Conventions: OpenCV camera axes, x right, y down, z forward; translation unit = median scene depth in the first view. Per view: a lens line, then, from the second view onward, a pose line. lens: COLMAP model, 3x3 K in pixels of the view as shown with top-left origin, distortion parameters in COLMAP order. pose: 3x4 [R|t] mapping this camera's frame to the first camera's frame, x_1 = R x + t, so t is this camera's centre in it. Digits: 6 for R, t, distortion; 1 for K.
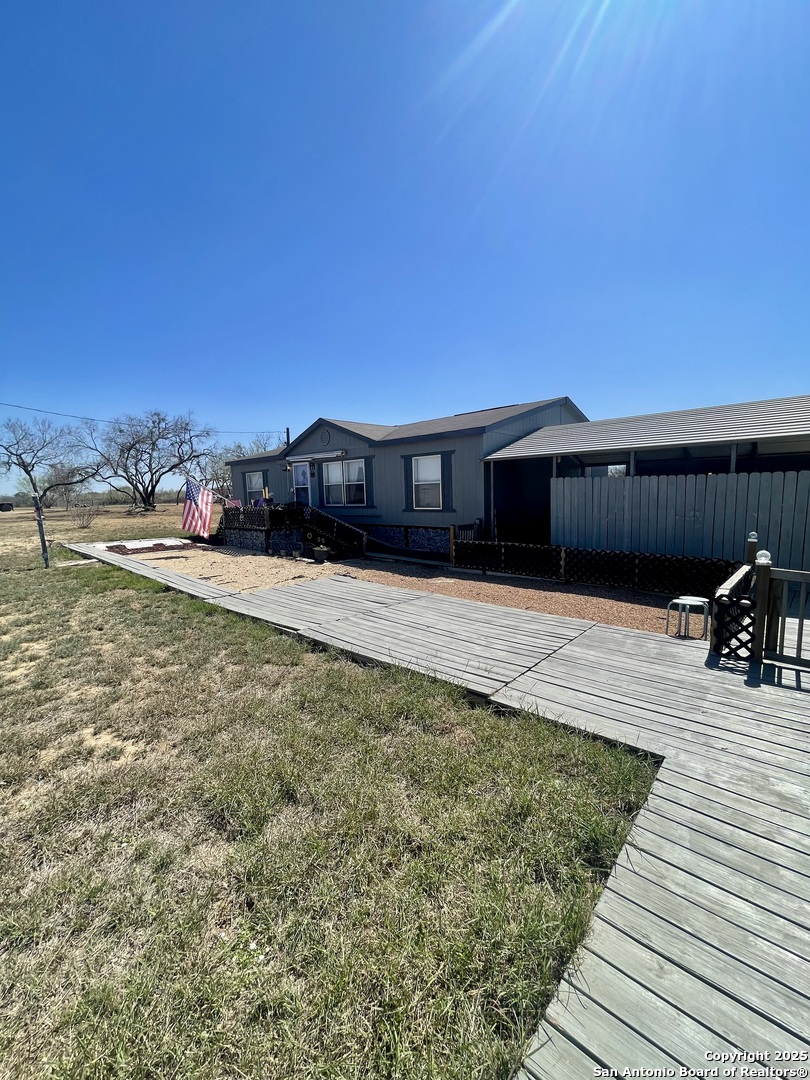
lens RADIAL K [[437.4, 0, 396.9], [0, 437.4, 536.6], [0, 0, 1]] dist [0.000562, -0.000477]
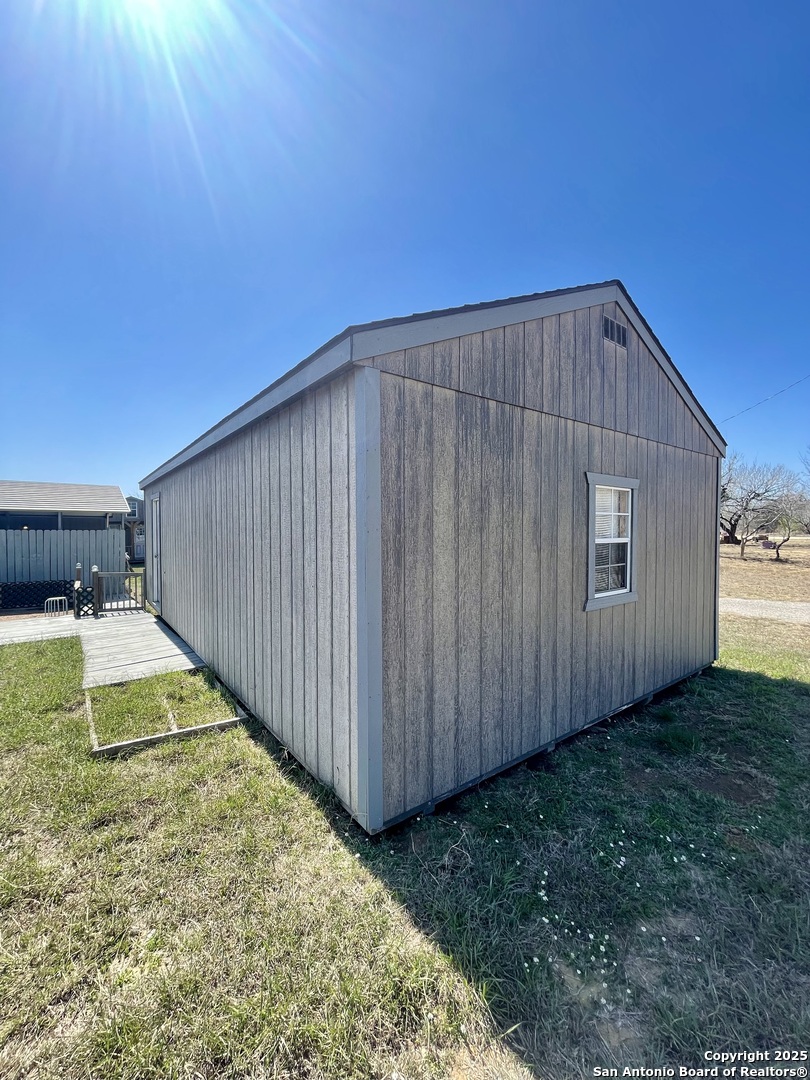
lens RADIAL K [[437.4, 0, 406.6], [0, 437.4, 539.1], [0, 0, 1]] dist [0.000562, -0.000477]
pose [[0.167082, 0.012776, 0.985860, -1.448138], [0.102217, 0.994303, -0.030209, 0.167022], [-0.980630, 0.105819, 0.164824, -1.249822]]
